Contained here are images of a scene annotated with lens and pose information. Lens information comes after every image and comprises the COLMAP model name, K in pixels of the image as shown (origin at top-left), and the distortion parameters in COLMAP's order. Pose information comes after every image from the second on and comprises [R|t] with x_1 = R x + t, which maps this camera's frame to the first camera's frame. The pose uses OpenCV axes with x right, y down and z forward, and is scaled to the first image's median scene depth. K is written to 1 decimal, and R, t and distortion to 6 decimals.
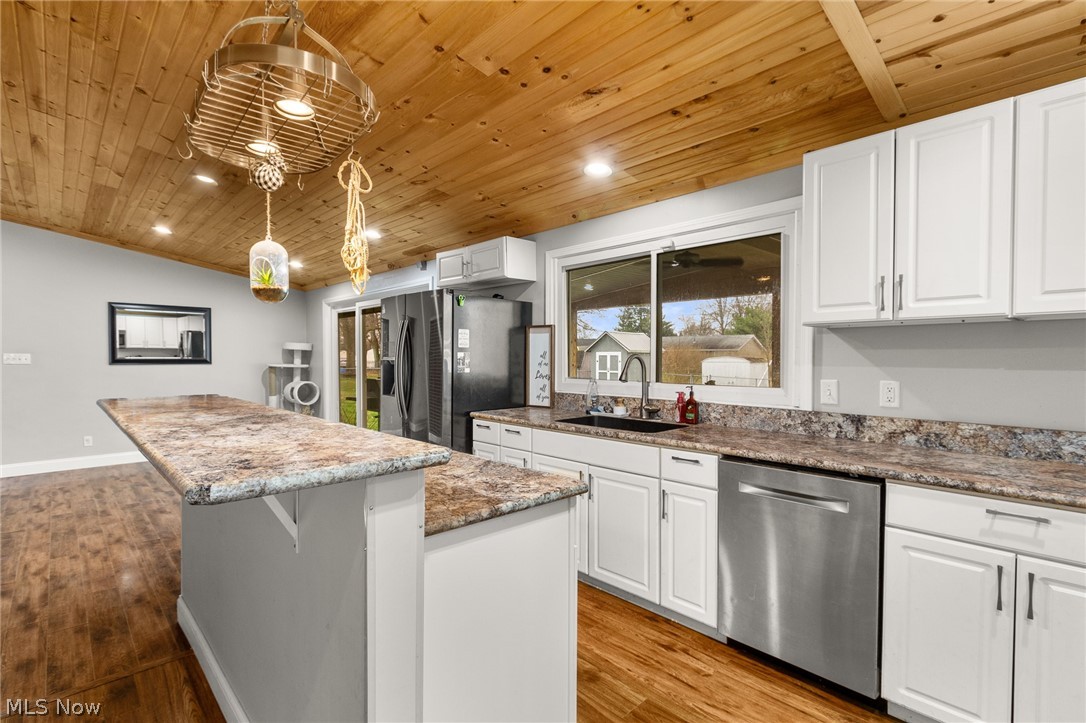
lens RADIAL K [[513.4, 0, 530.5], [0, 513.4, 362.2], [0, 0, 1]] dist [0.002848, -0.000606]
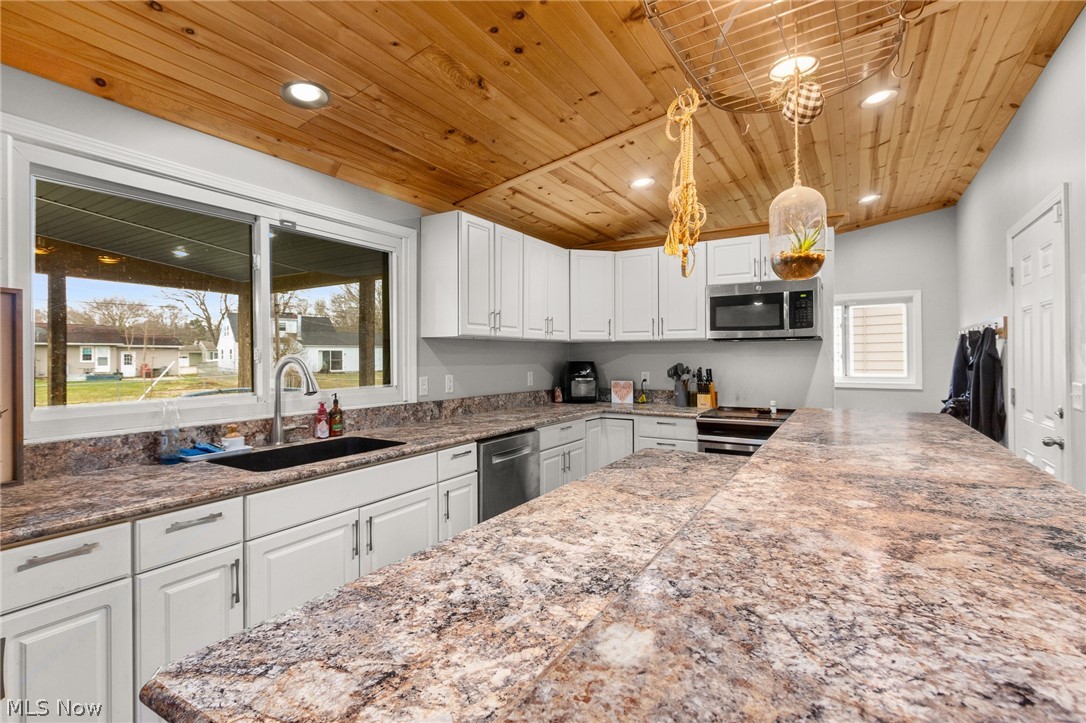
lens RADIAL K [[513.4, 0, 530.5], [0, 513.4, 362.2], [0, 0, 1]] dist [0.002848, -0.000606]
pose [[-0.259559, -0.009398, 0.965681, -0.766083], [0.016306, 0.999767, 0.014113, -0.017635], [-0.965590, 0.019410, -0.259345, 1.098073]]
